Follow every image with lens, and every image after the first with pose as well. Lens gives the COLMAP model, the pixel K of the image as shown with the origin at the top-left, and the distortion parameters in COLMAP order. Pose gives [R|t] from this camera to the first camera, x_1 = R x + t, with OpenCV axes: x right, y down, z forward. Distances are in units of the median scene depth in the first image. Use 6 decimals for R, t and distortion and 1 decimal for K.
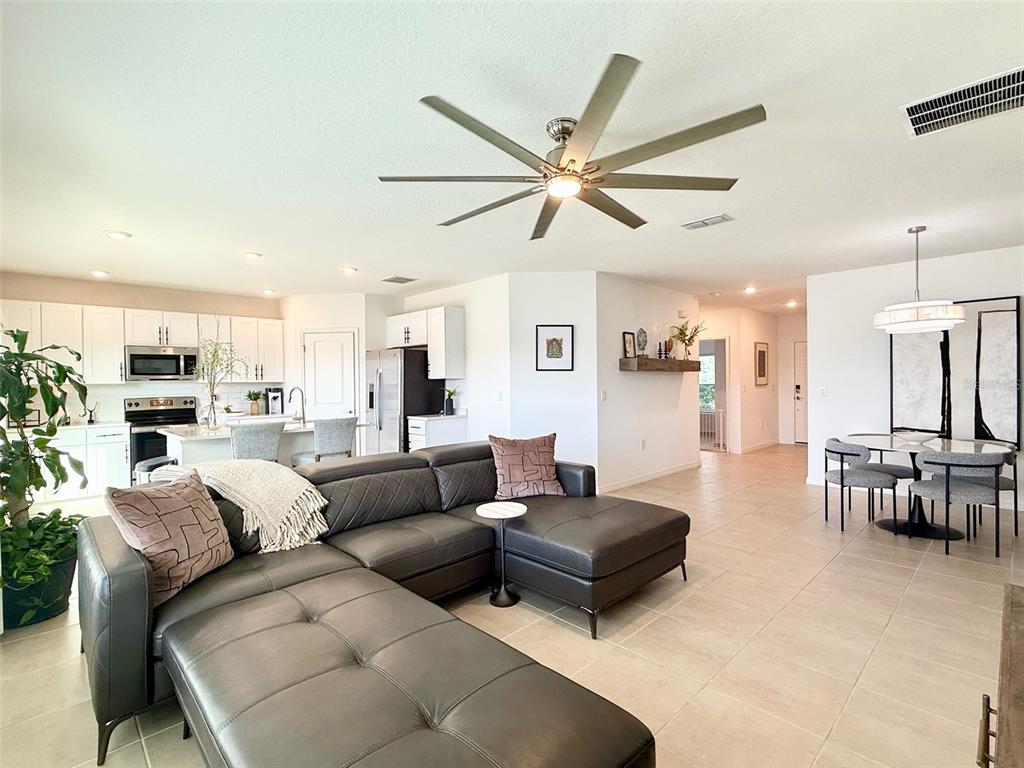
lens RADIAL K [[473.2, 0, 511.7], [0, 473.2, 383.4], [0, 0, 1]] dist [0.001247, 0.000001]
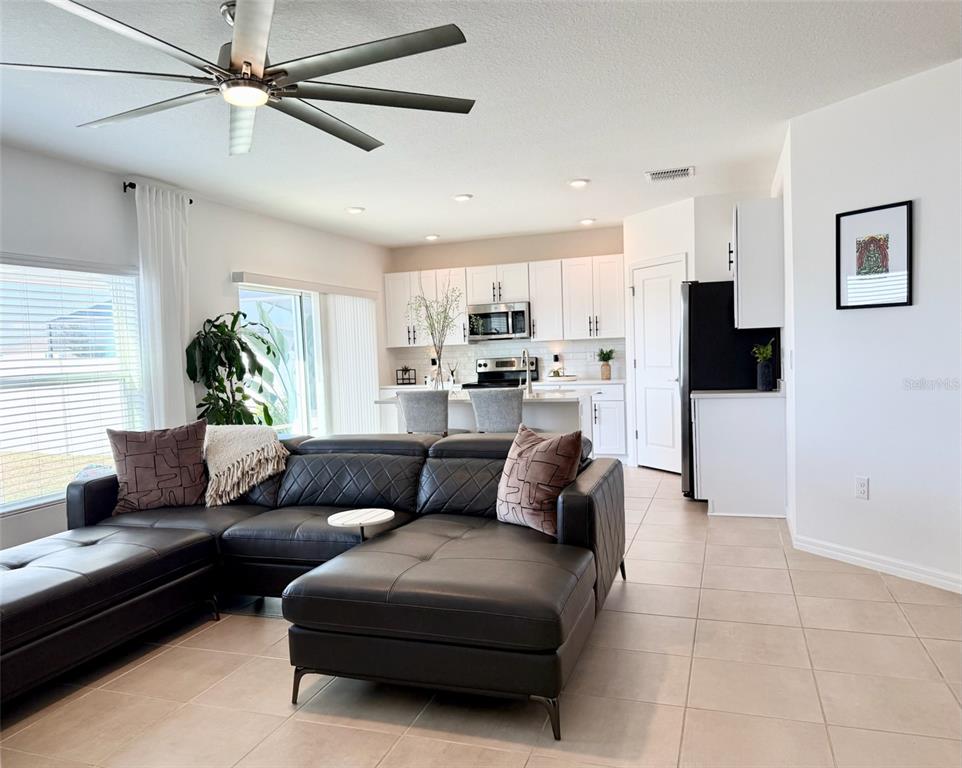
lens RADIAL K [[737.4, 0, 482.3], [0, 737.4, 385.9], [0, 0, 1]] dist [0.000847, -0.004046]
pose [[0.448504, 0.040555, -0.892860, 0.556507], [0.030368, 0.997702, 0.060572, -0.005074], [0.893265, -0.054281, 0.446241, 0.327233]]
